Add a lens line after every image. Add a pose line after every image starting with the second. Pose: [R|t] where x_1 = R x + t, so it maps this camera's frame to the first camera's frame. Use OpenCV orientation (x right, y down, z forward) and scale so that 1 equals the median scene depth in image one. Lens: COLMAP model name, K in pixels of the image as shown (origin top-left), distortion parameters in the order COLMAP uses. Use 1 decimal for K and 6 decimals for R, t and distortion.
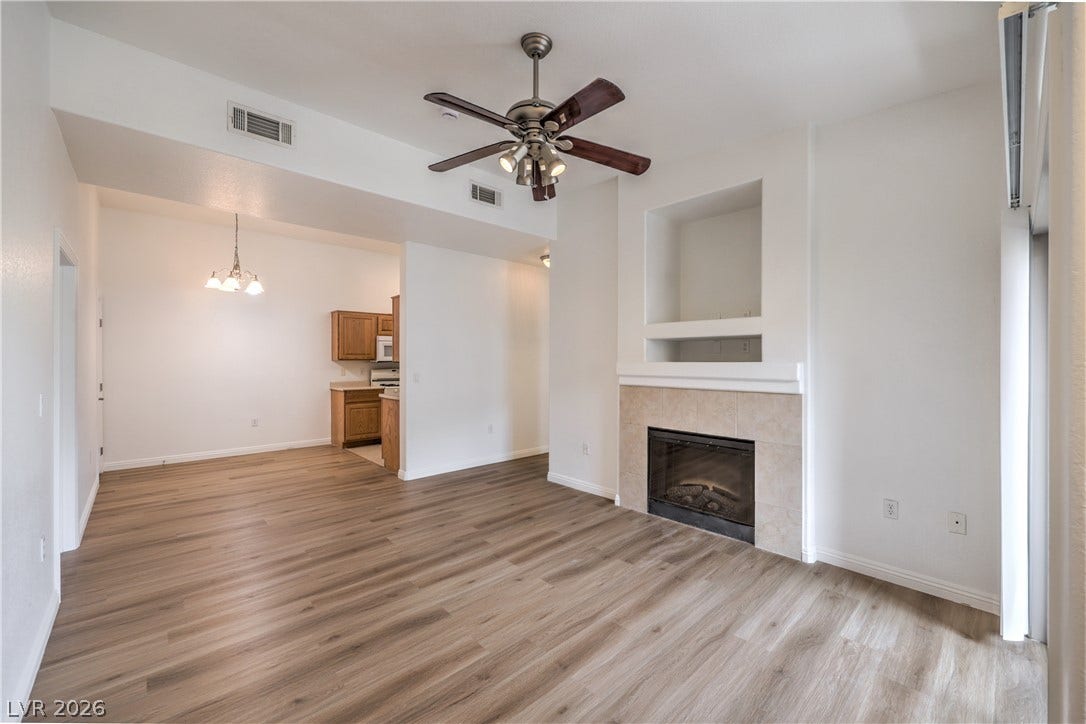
lens RADIAL K [[444.1, 0, 545.6], [0, 444.1, 361.9], [0, 0, 1]] dist [-0.001025, -0.000252]
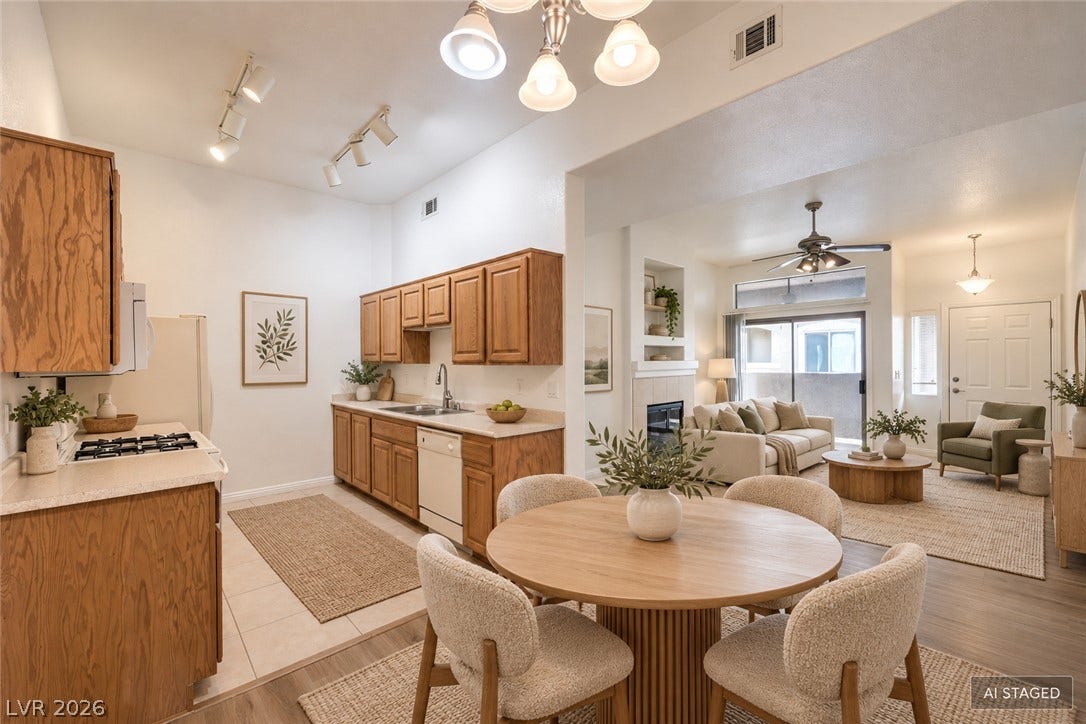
lens RADIAL K [[444.1, 0, 545.6], [0, 444.1, 361.9], [0, 0, 1]] dist [-0.001025, -0.000252]
pose [[-0.008640, -0.006806, 0.999940, -1.357156], [0.012075, 0.999903, 0.006910, -0.012863], [-0.999890, 0.012134, -0.008557, 1.483046]]
